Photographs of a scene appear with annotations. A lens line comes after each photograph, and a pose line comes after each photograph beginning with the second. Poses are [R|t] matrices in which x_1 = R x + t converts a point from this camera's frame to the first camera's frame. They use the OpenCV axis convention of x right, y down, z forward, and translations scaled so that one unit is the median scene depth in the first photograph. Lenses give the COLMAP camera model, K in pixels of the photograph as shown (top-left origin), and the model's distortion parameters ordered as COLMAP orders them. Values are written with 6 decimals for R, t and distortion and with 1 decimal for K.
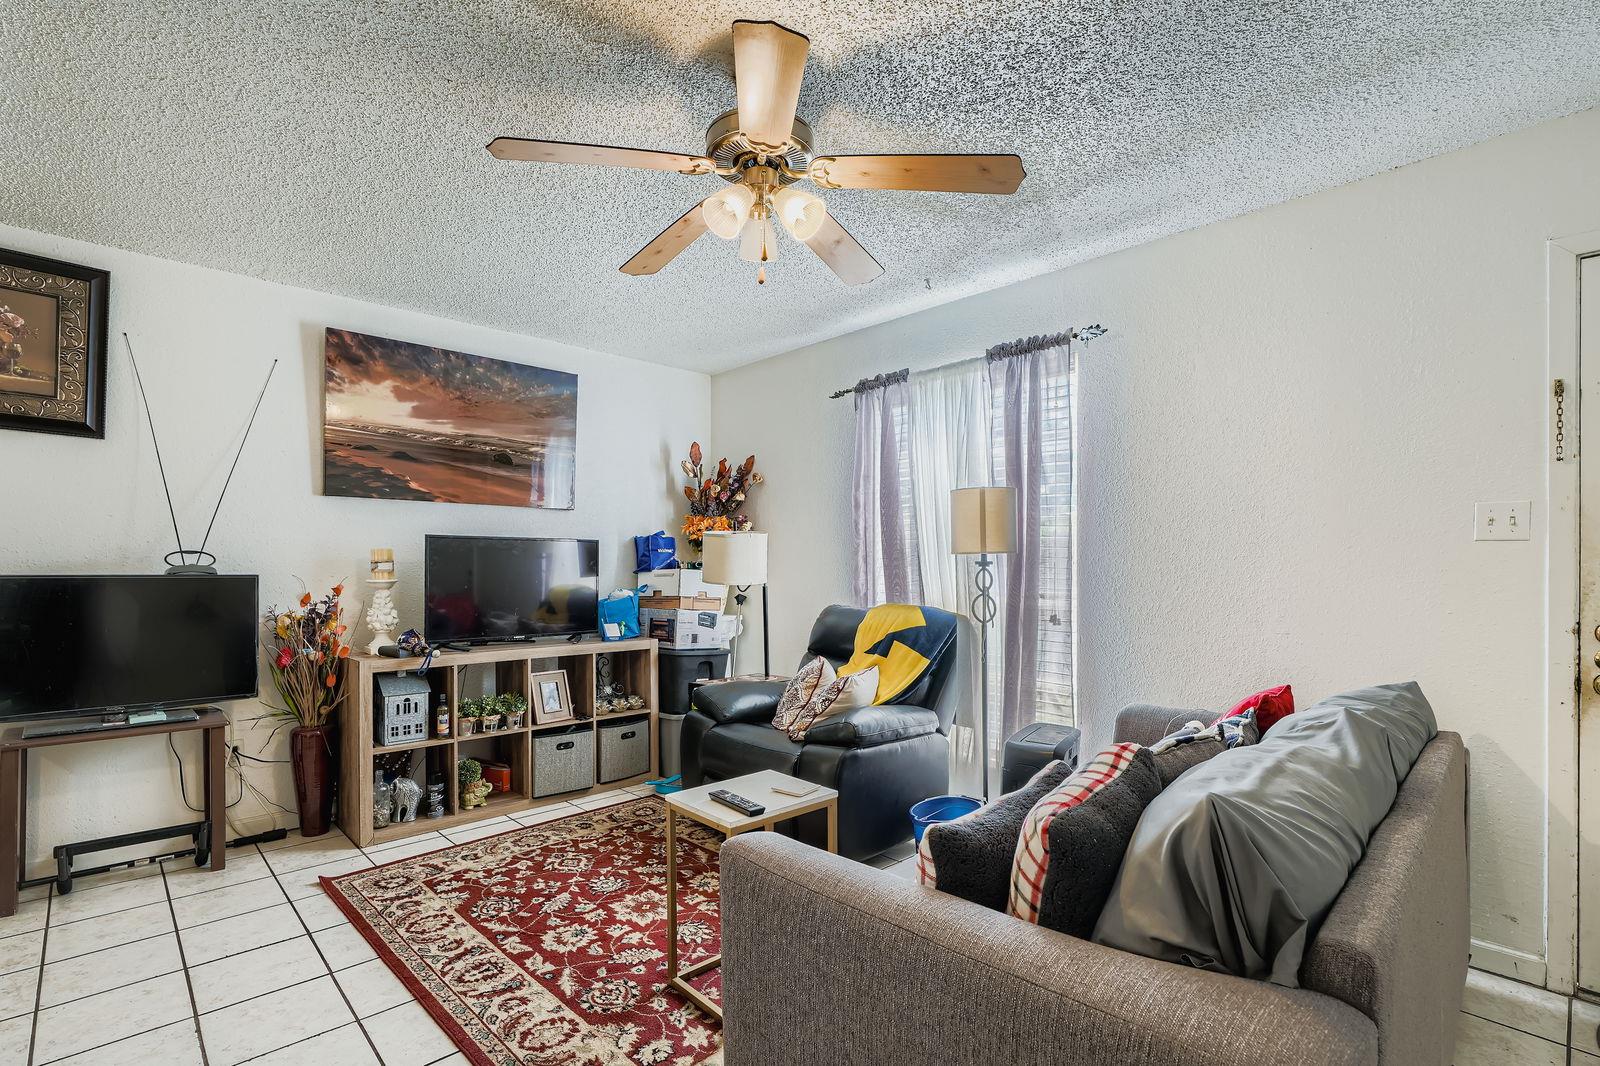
lens RADIAL K [[727.7, 0, 754.8], [0, 727.7, 563.3], [0, 0, 1]] dist [-0.002983, 0.001046]
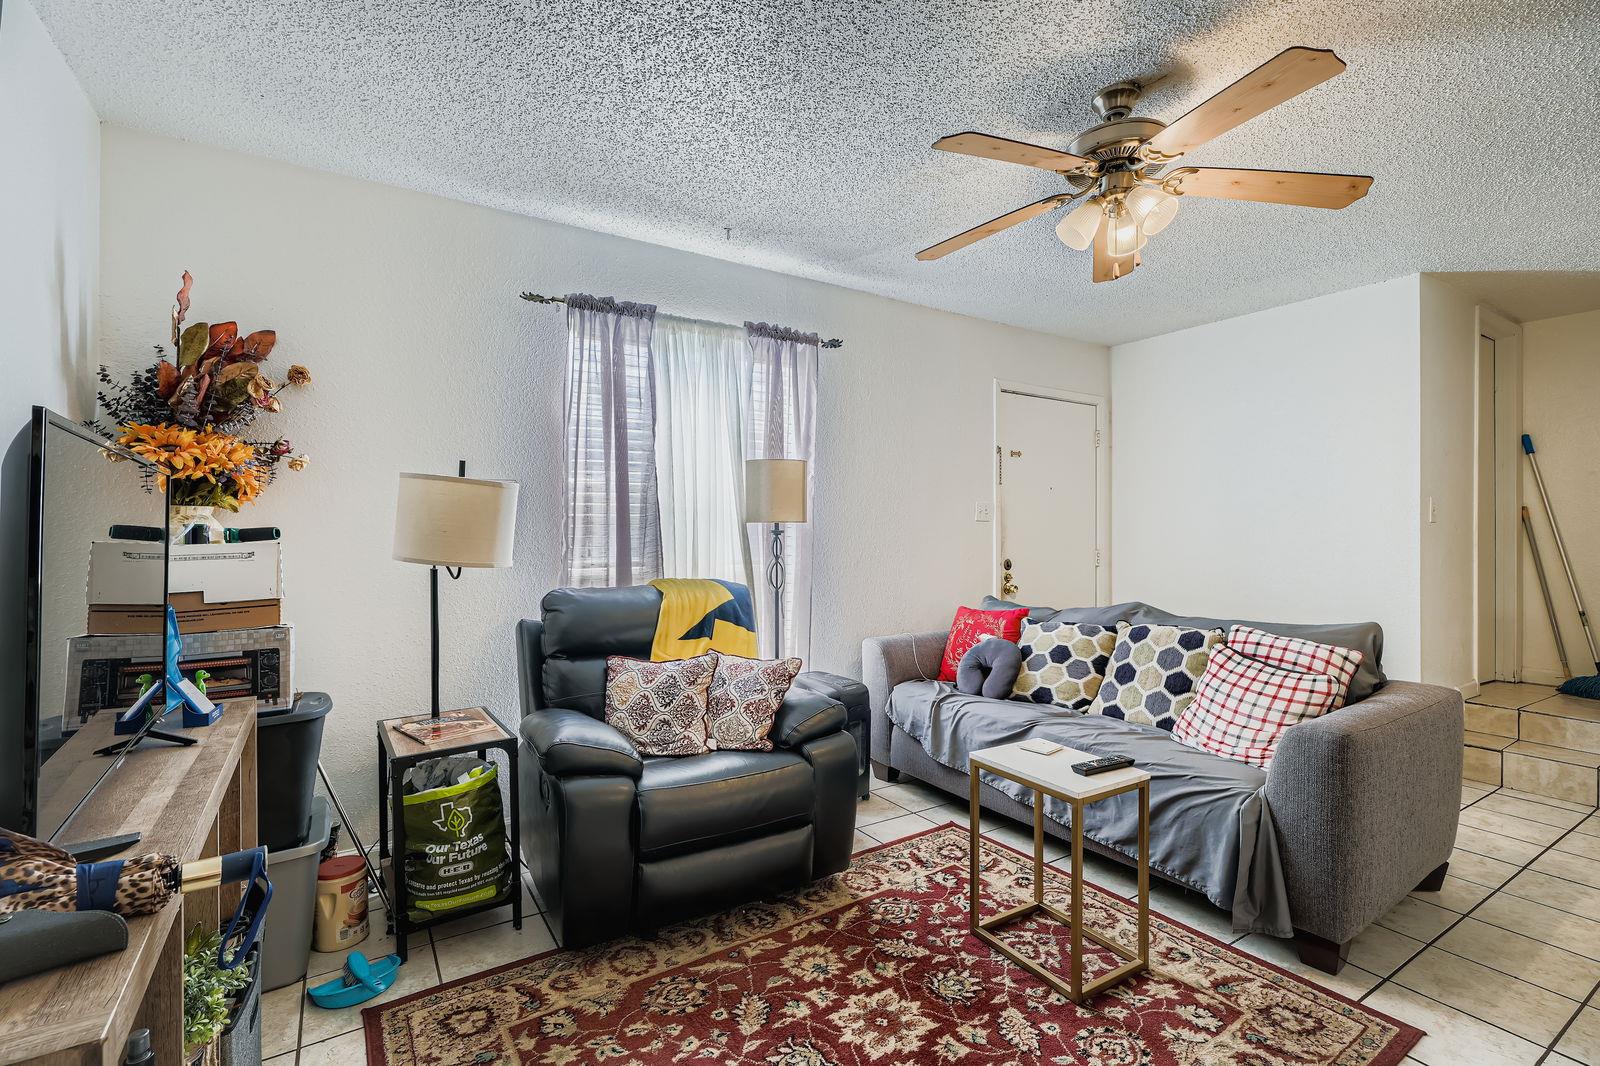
lens RADIAL K [[727.7, 0, 796.6], [0, 727.7, 530.8], [0, 0, 1]] dist [-0.002983, 0.001046]
pose [[0.170127, 0.000314, 0.985422, -0.719264], [-0.001153, 0.999999, -0.000120, -0.001234], [-0.985421, -0.001115, 0.170128, 0.809074]]
